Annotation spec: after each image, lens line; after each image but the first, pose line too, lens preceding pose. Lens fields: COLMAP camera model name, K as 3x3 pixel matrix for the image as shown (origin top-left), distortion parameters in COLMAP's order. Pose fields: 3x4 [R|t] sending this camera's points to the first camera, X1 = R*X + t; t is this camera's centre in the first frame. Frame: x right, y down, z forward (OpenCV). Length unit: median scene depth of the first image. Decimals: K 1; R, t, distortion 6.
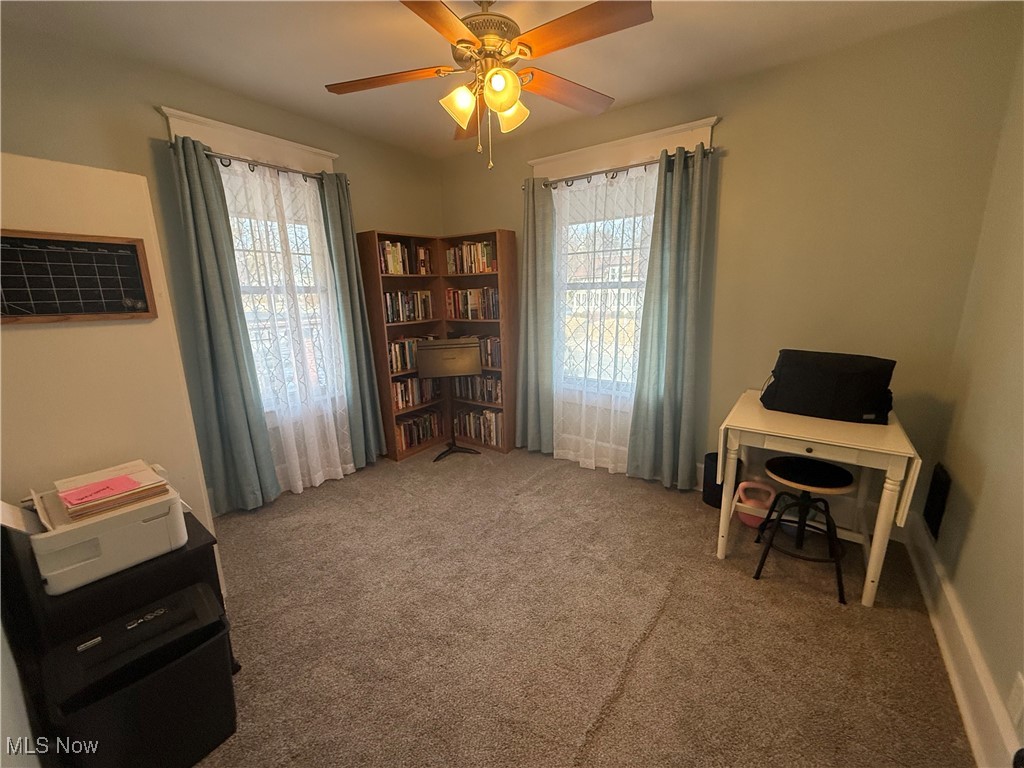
lens RADIAL K [[409.0, 0, 508.2], [0, 409.0, 383.8], [0, 0, 1]] dist [0.000898, 0.000162]
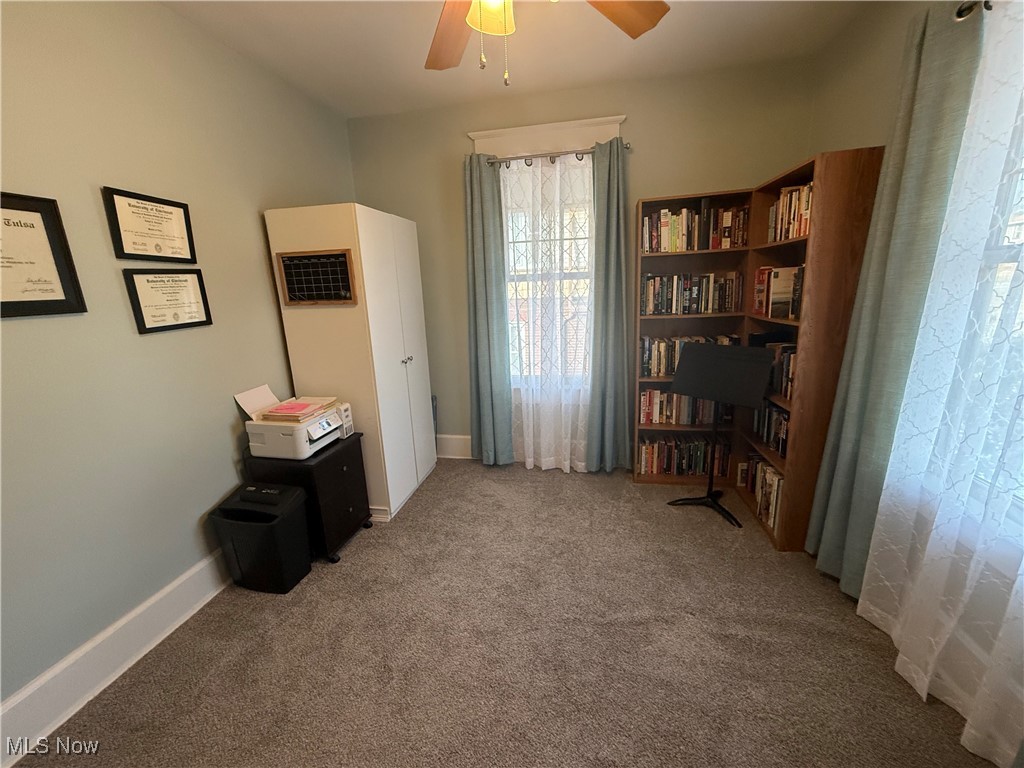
lens RADIAL K [[409.0, 0, 508.2], [0, 409.0, 383.8], [0, 0, 1]] dist [0.000898, 0.000162]
pose [[0.427799, 0.214199, -0.878127, 0.315434], [-0.168512, 0.973382, 0.155340, -0.093897], [0.888027, 0.081520, 0.452507, 0.396238]]
